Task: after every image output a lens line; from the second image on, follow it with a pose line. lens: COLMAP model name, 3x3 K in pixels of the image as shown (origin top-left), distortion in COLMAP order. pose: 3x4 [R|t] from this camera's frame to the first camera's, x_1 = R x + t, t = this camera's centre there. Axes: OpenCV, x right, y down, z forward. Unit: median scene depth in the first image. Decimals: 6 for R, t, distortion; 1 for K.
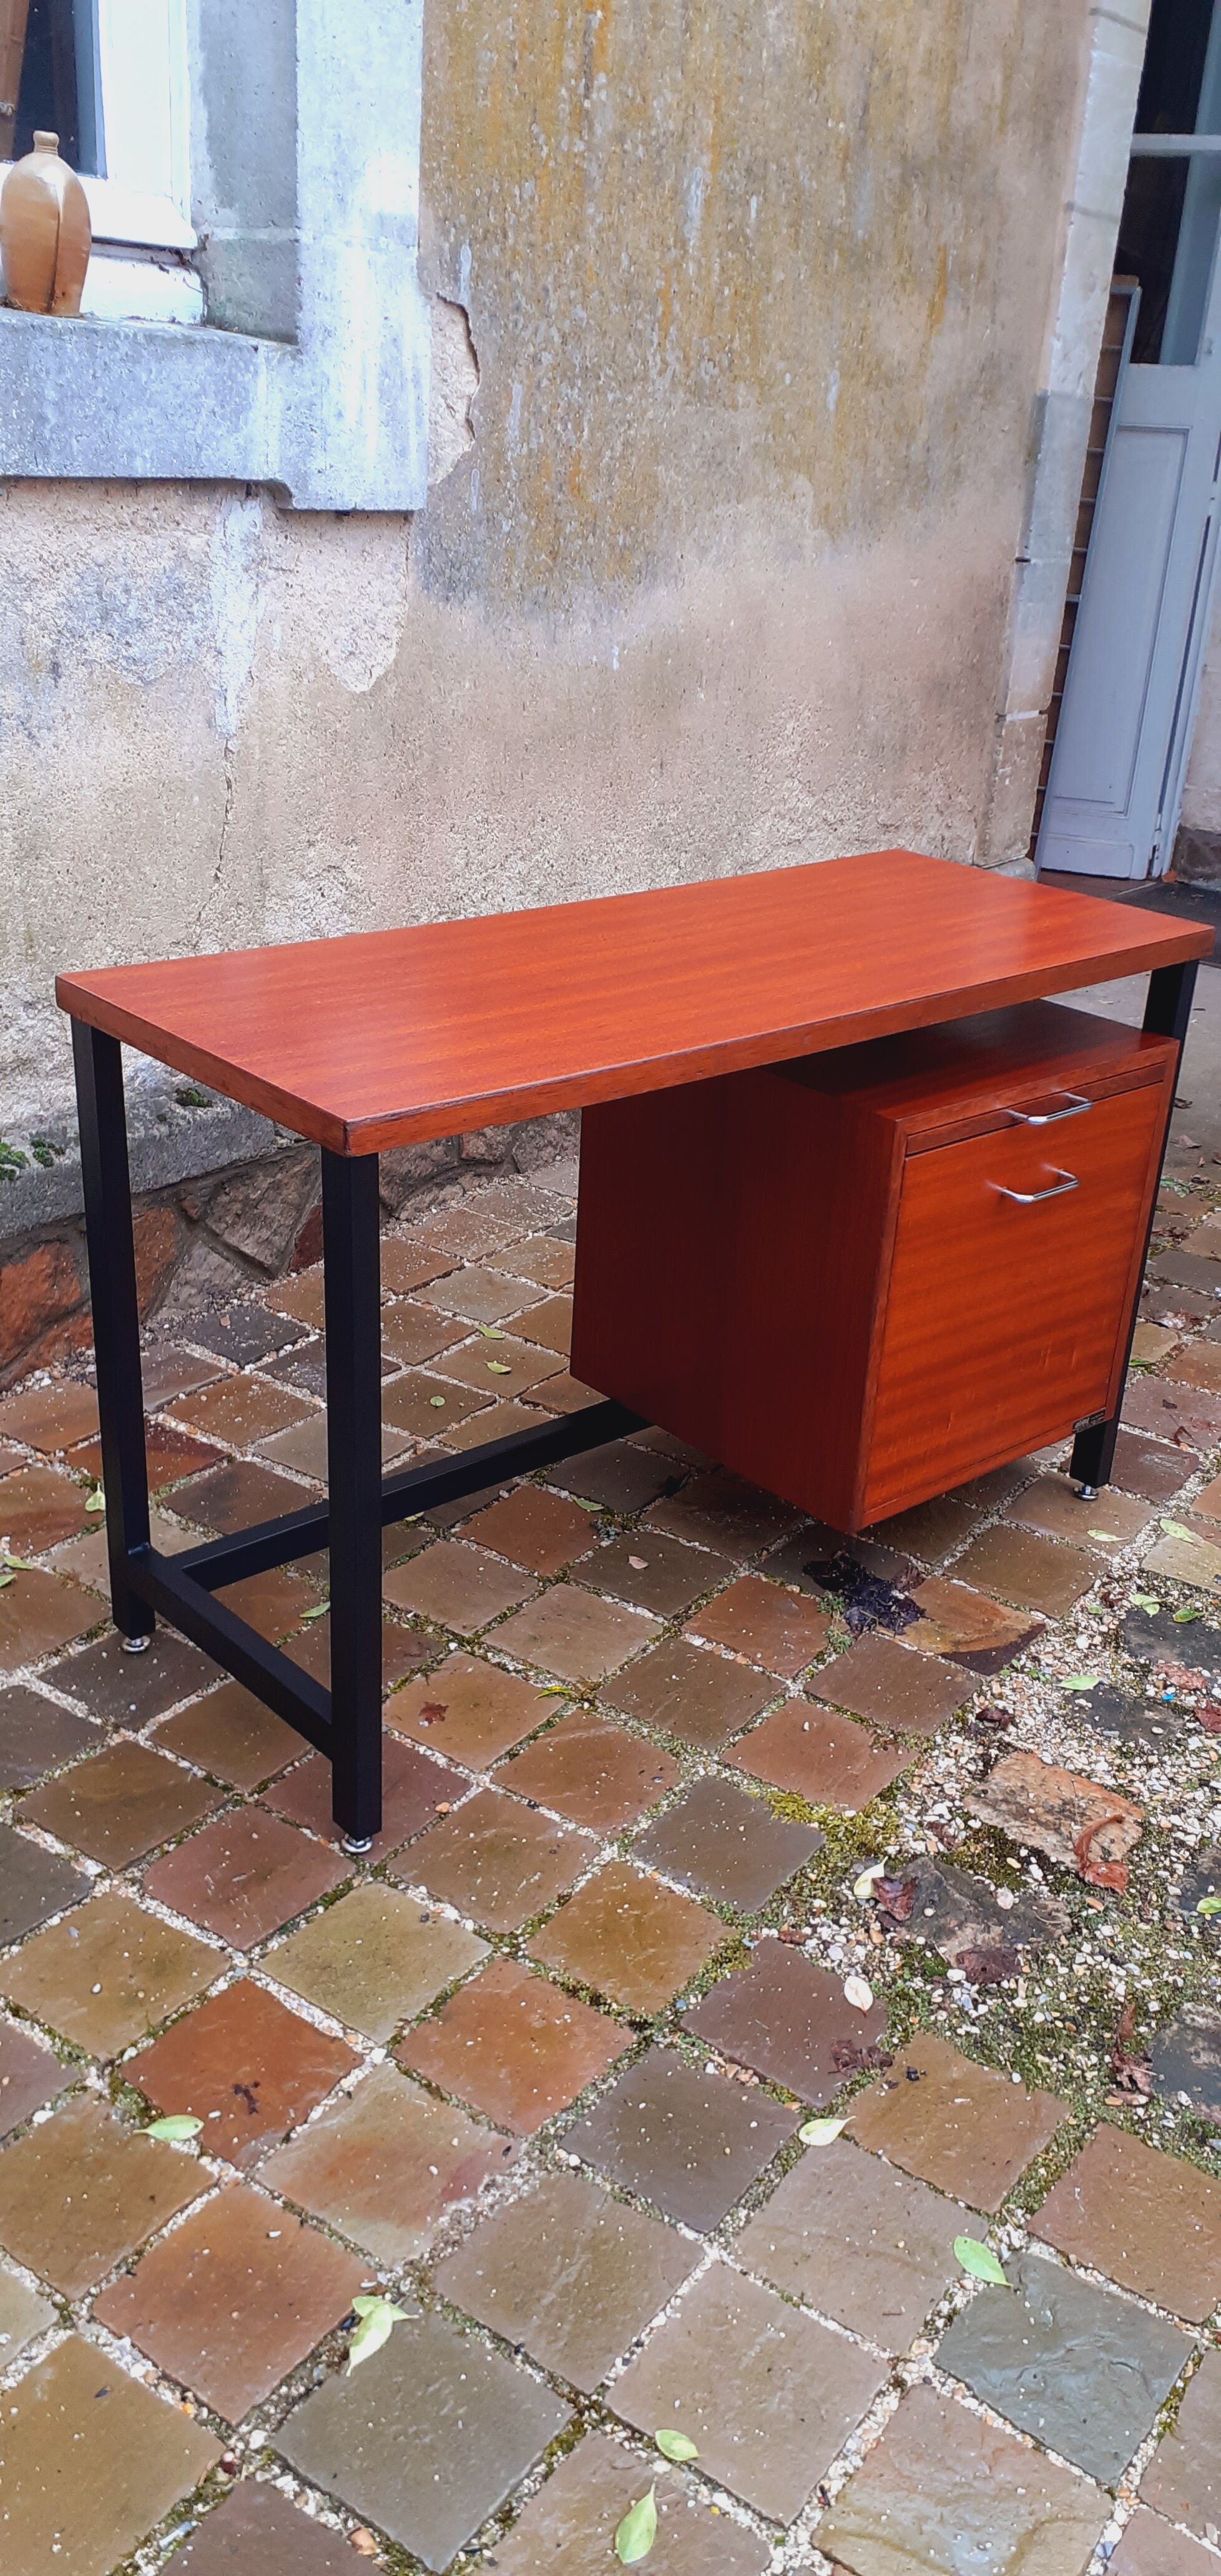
lens RADIAL K [[2052.1, 0, 631.2], [0, 2052.1, 1286.0], [0, 0, 1]] dist [0.010860, -0.015734]
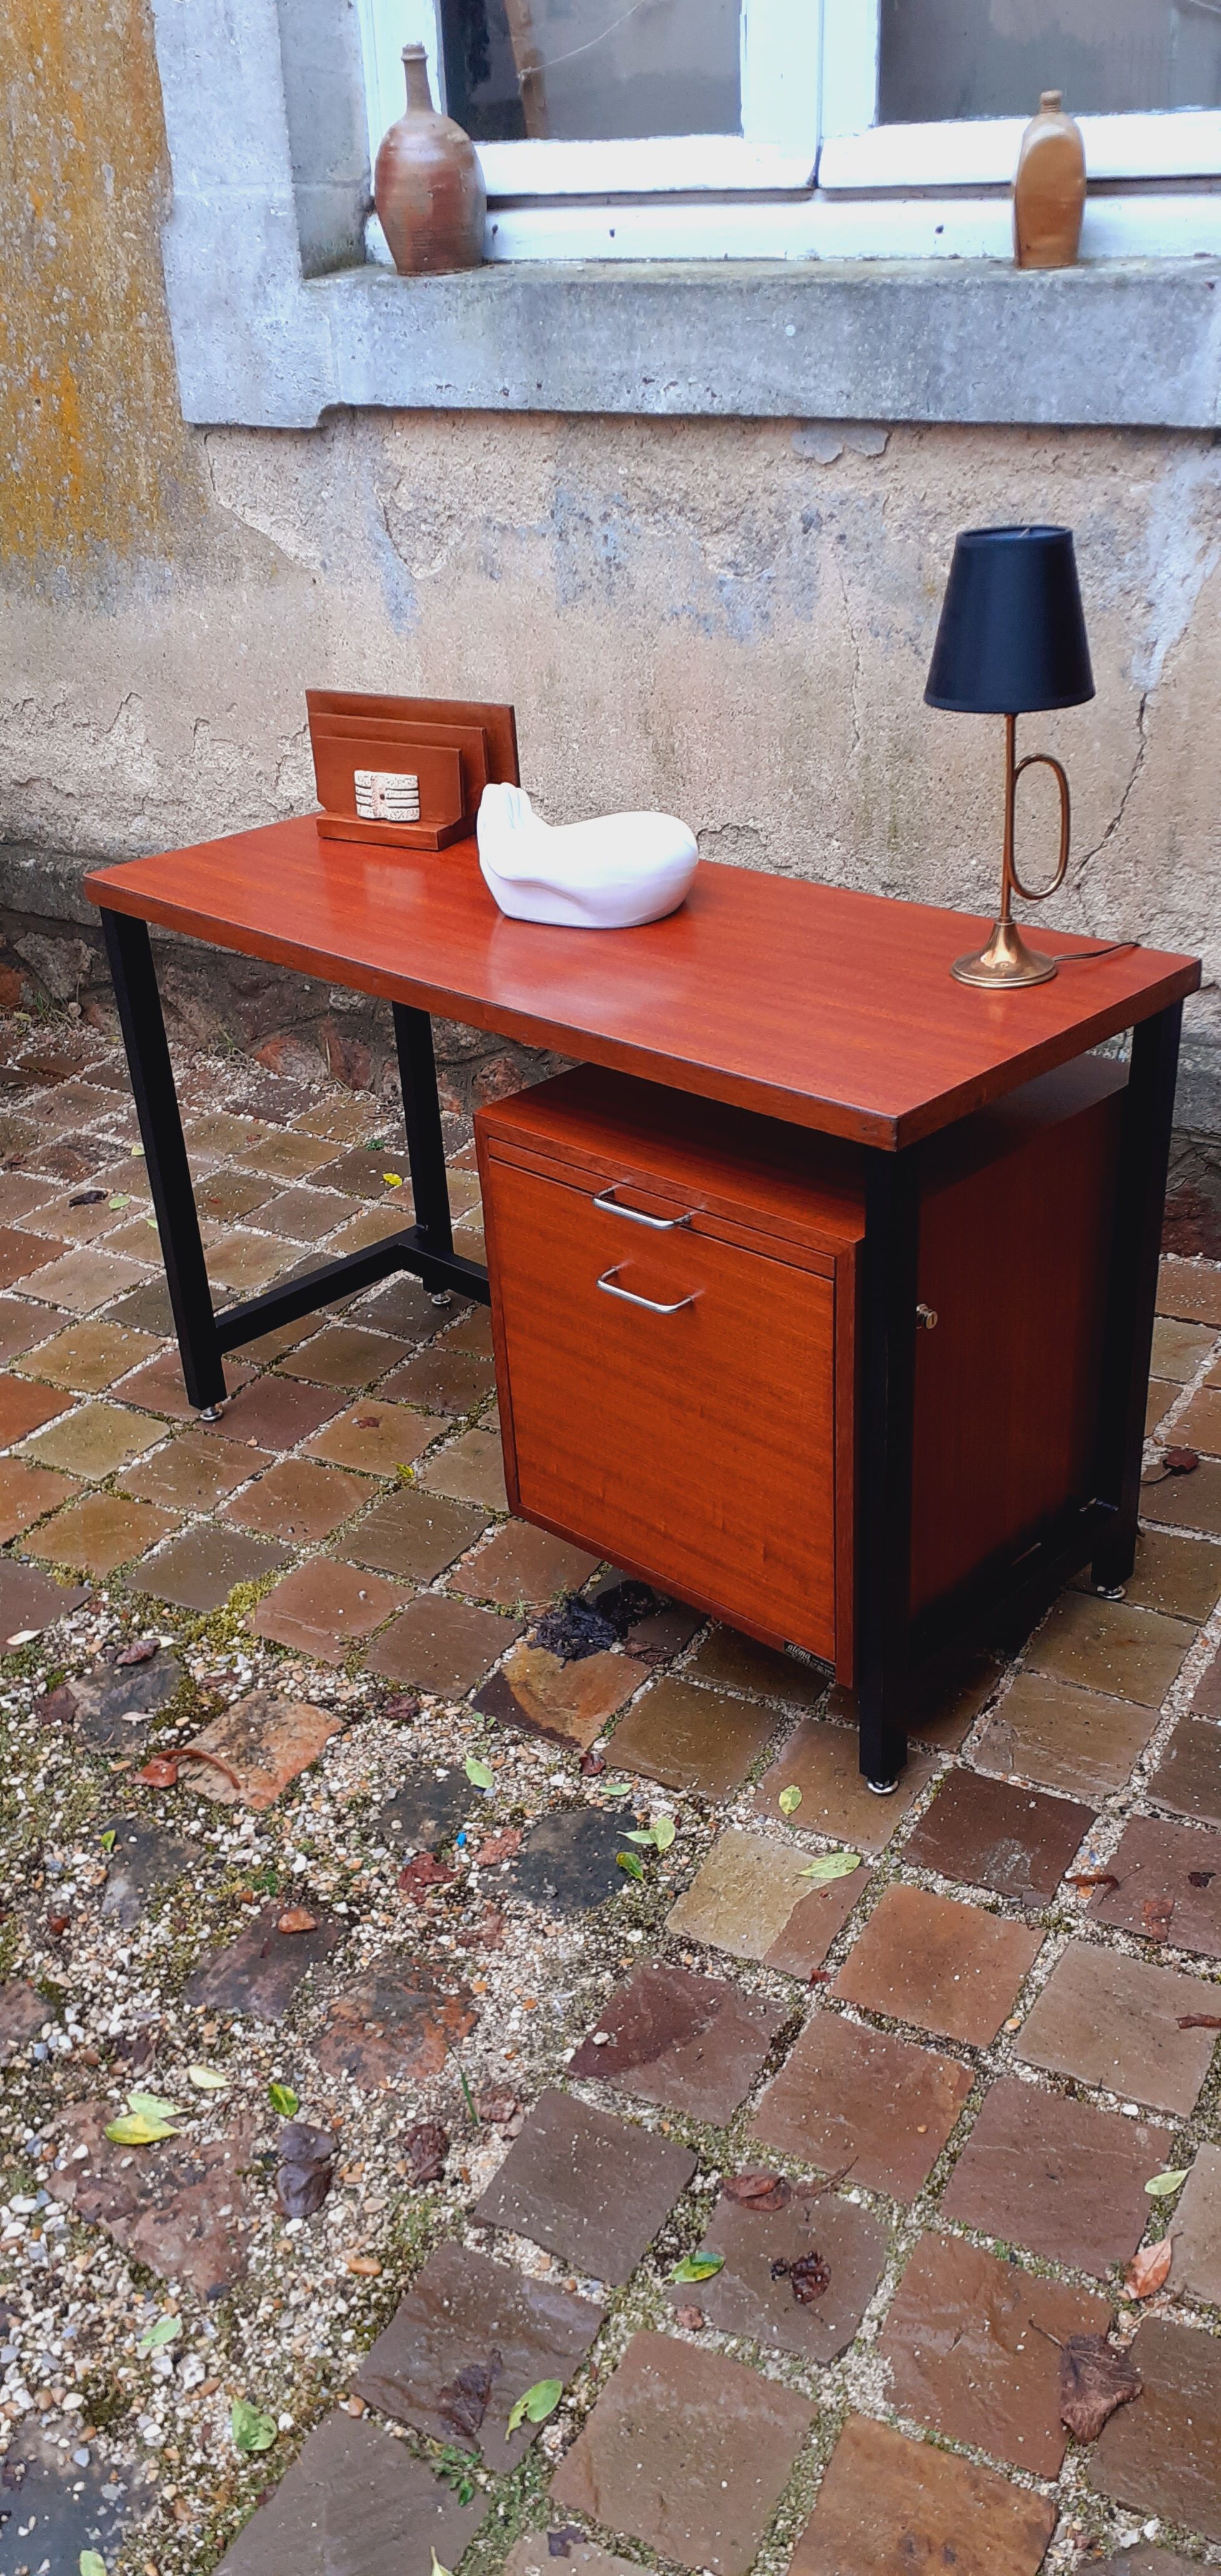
lens RADIAL K [[2052.1, 0, 632.7], [0, 2052.1, 1298.4], [0, 0, 1]] dist [0.010860, -0.015734]
pose [[0.091294, 0.416735, -0.904432, 0.887225], [-0.356083, 0.861838, 0.361166, -0.321823], [0.929984, 0.289080, 0.227073, 0.718039]]
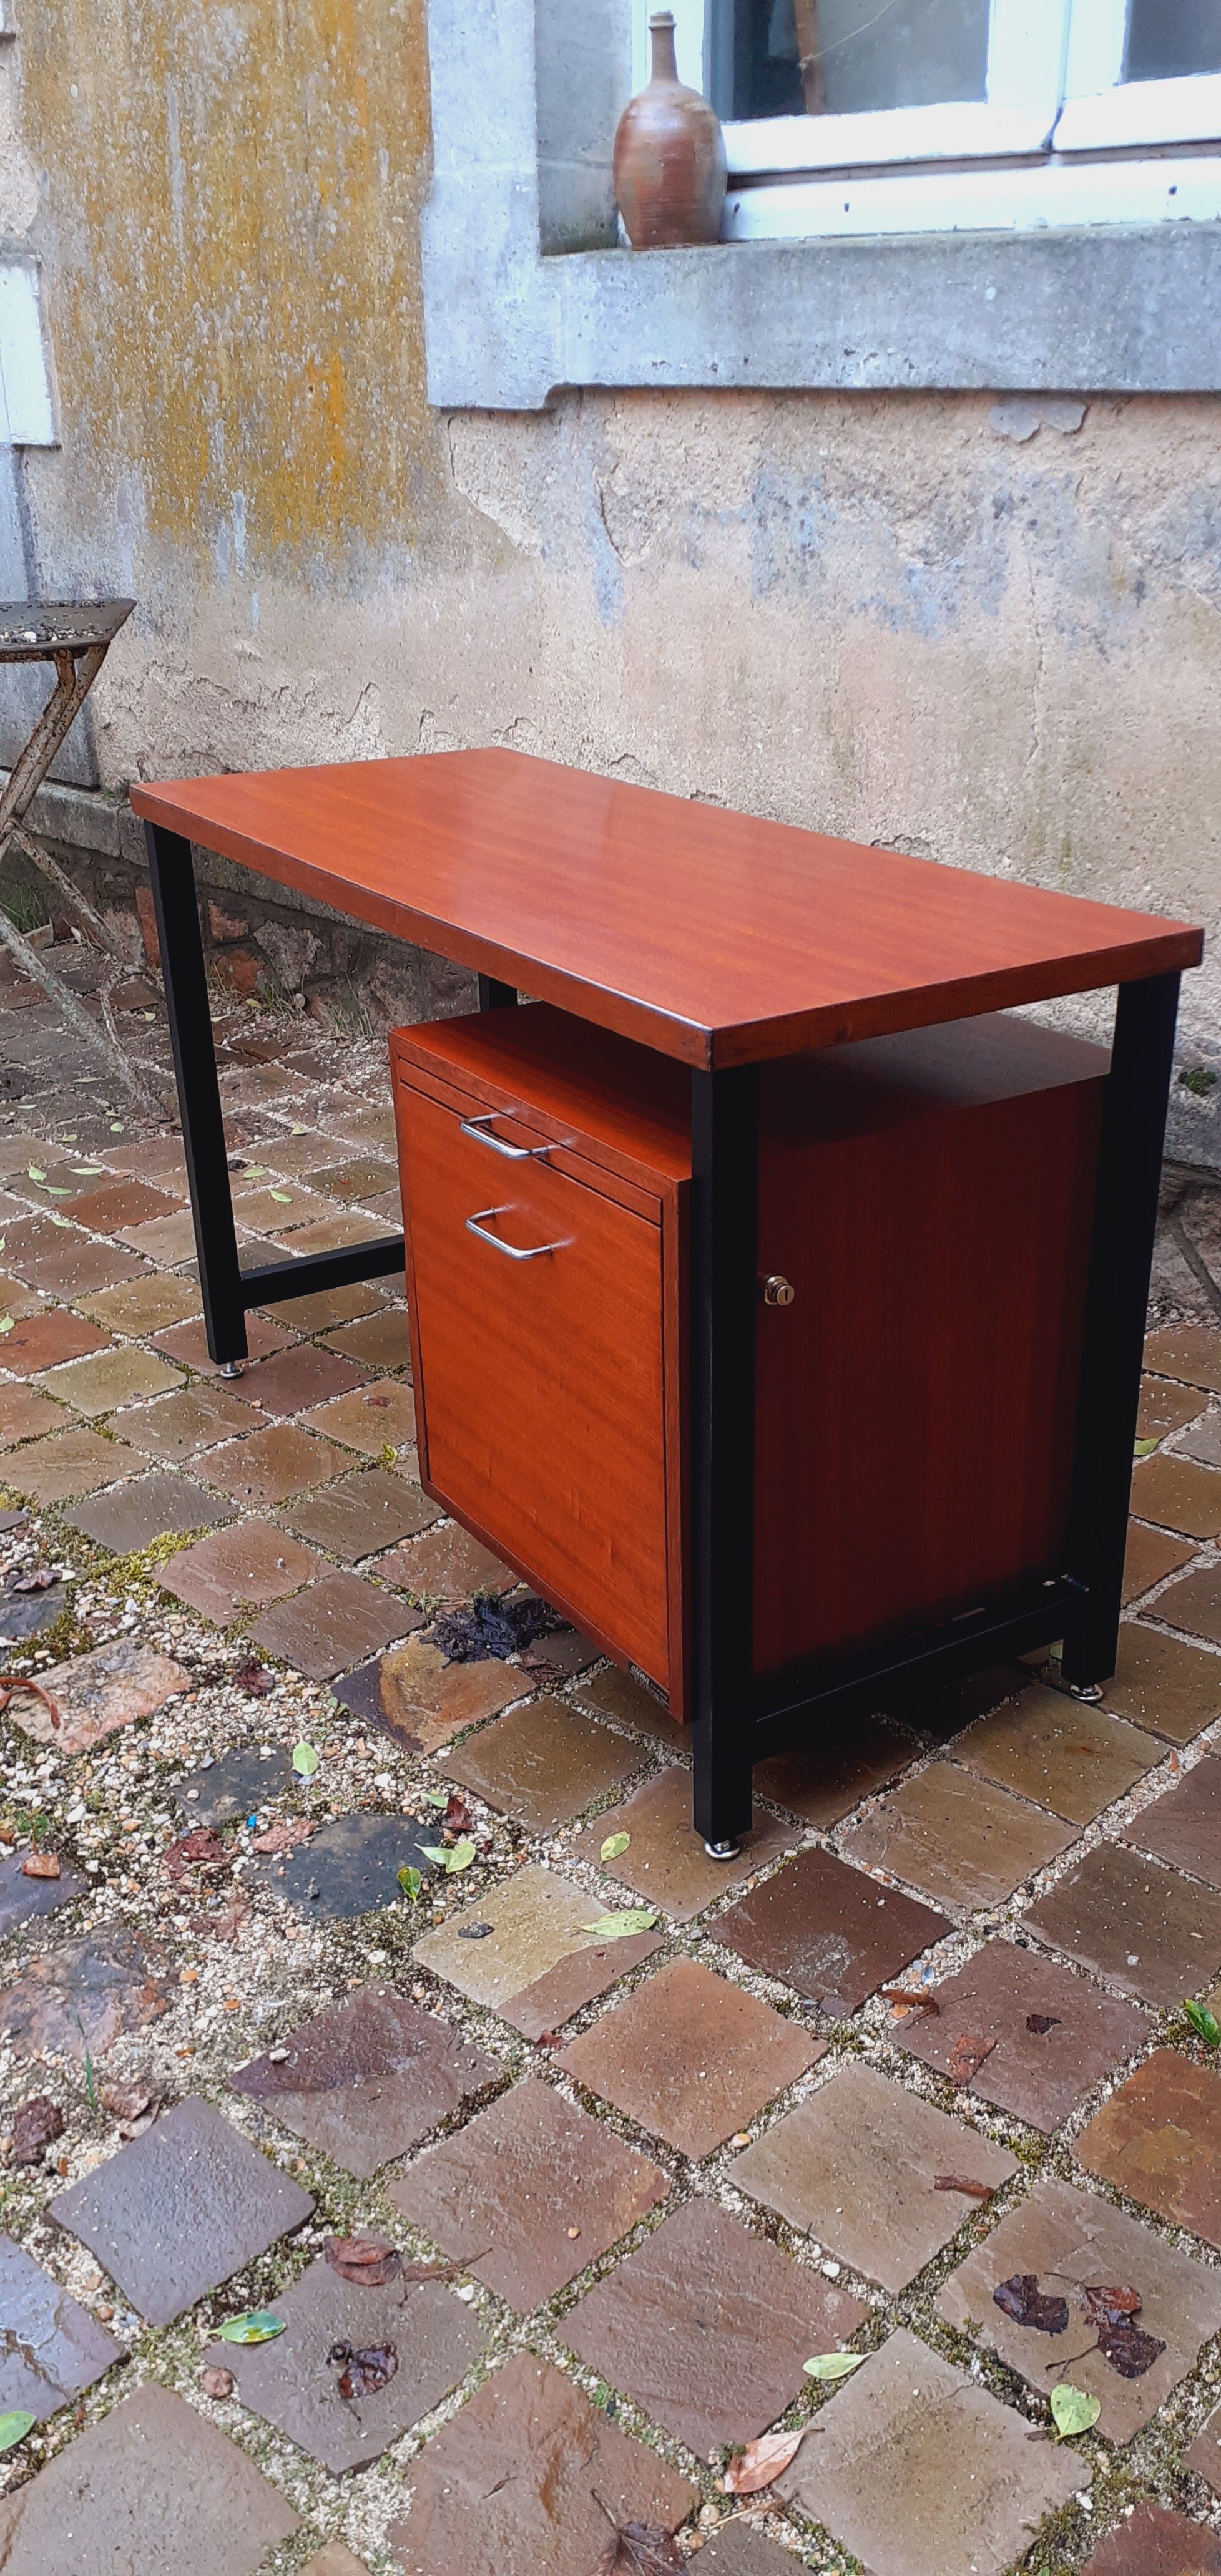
lens RADIAL K [[2052.1, 0, 627.3], [0, 2052.1, 1300.1], [0, 0, 1]] dist [0.010860, -0.015734]
pose [[-0.160534, 0.355624, -0.920739, 0.821842], [-0.390869, 0.833672, 0.390144, -0.312559], [0.906339, 0.422519, 0.005170, 0.940701]]
